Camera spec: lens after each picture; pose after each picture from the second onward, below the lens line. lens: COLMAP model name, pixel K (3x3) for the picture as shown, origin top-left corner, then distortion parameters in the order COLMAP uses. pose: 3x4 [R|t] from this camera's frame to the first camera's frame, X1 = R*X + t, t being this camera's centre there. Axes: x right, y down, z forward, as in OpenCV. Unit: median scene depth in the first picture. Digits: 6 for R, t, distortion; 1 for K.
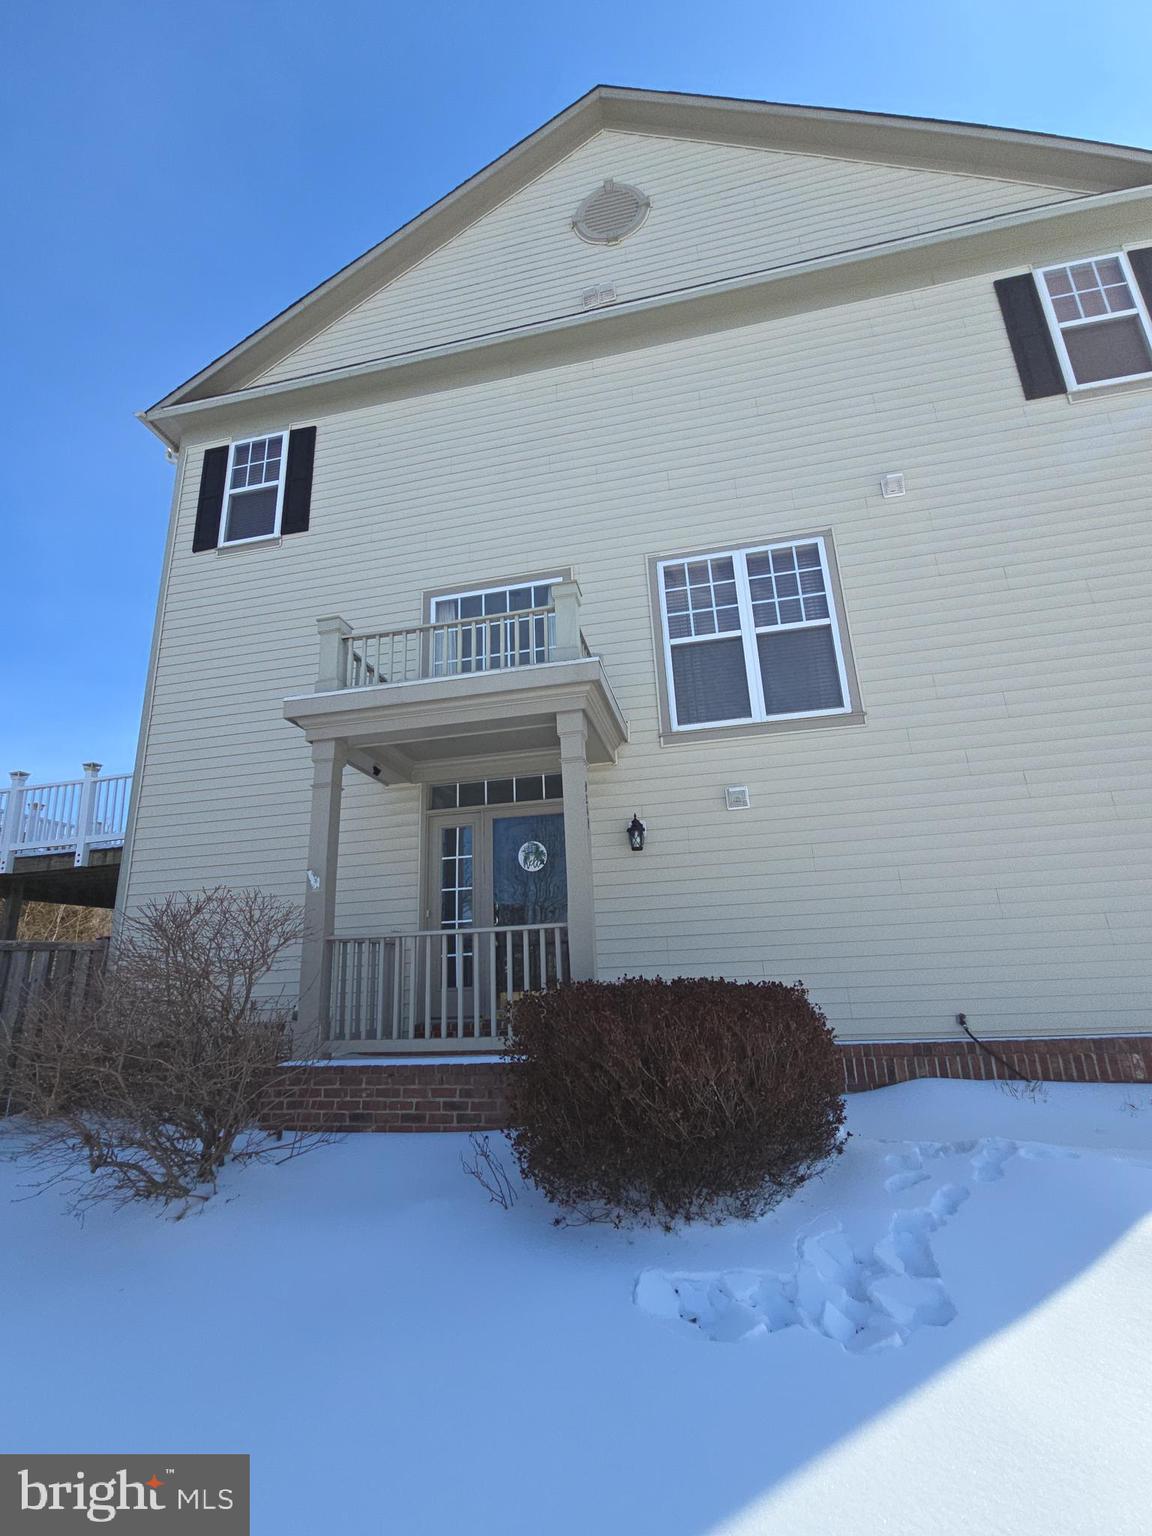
lens RADIAL K [[701.7, 0, 574.8], [0, 701.7, 752.3], [0, 0, 1]] dist [0.004816, 0.000176]
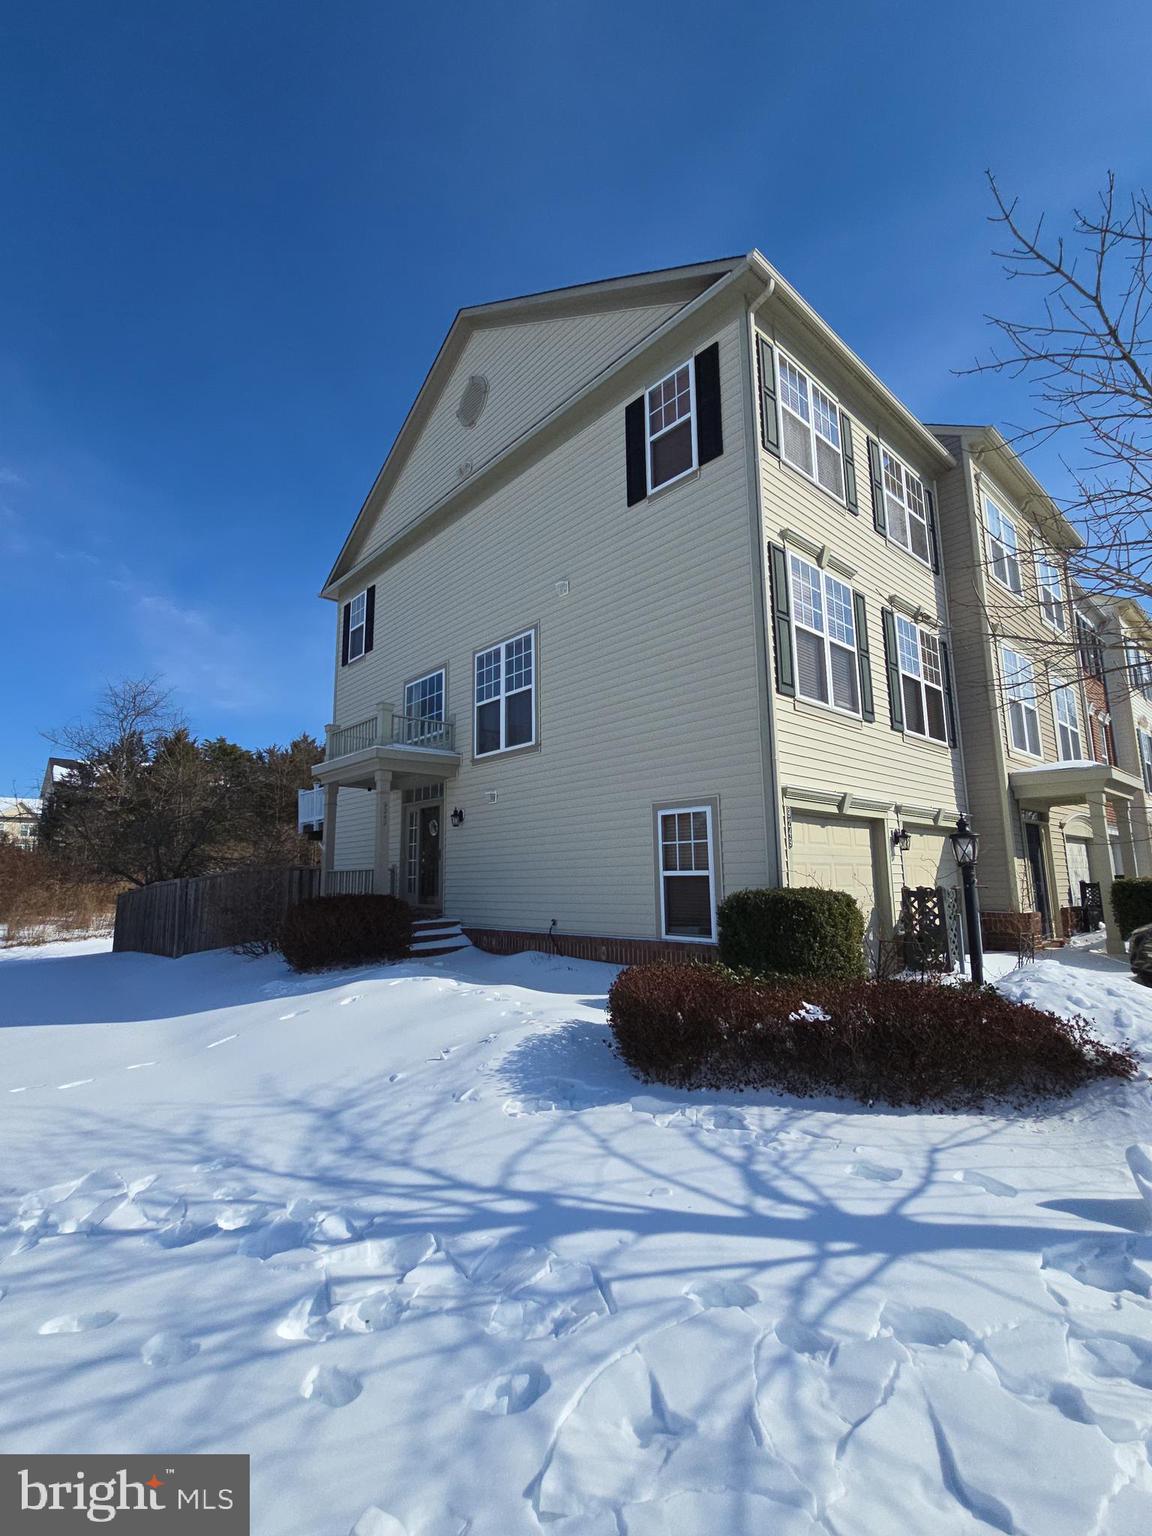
lens RADIAL K [[687.1, 0, 571.5], [0, 687.1, 775.0], [0, 0, 1]] dist [0.000394, 0.000021]
pose [[0.815193, -0.057038, -0.576374, 1.330403], [0.144549, 0.983685, 0.107098, -0.139880], [0.560862, -0.170620, 0.810138, -0.269346]]
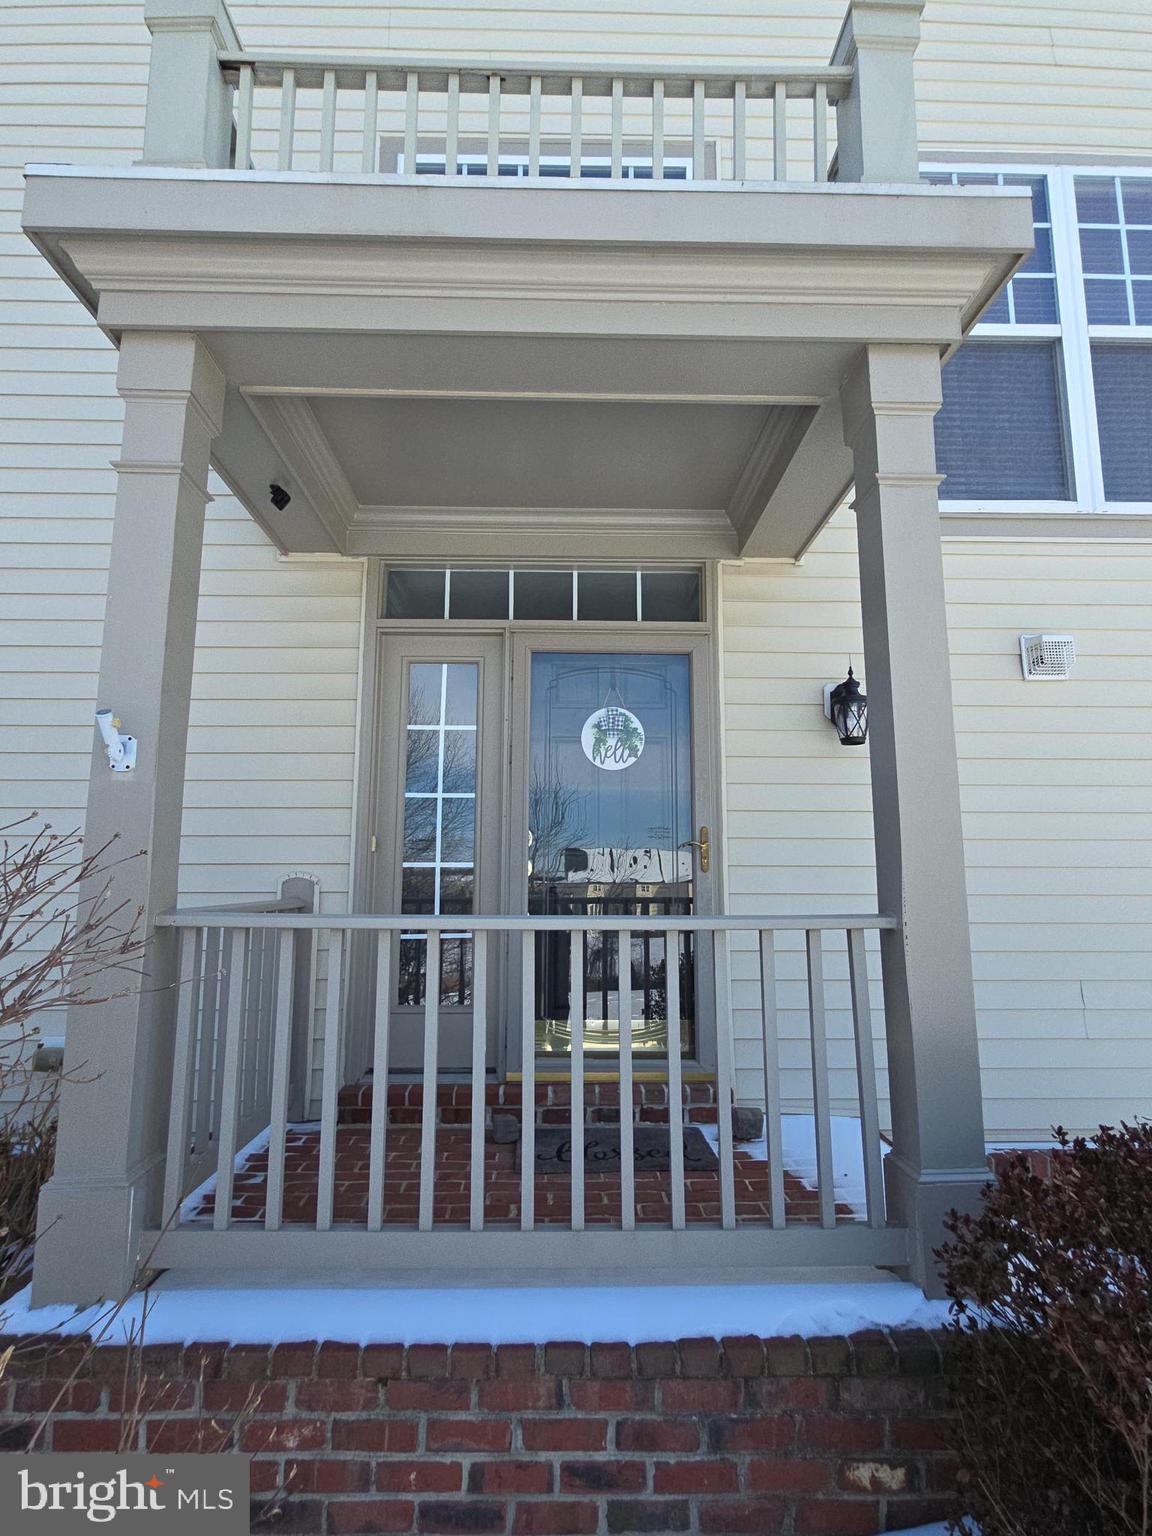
lens RADIAL K [[785.3, 0, 572.5], [0, 785.3, 760.3], [0, 0, 1]] dist [0.001856, 0.000779]
pose [[0.972455, 0.080013, 0.218925, -0.200493], [-0.110719, 0.985076, 0.131781, 0.095690], [-0.205114, -0.152390, 0.966802, 0.492511]]
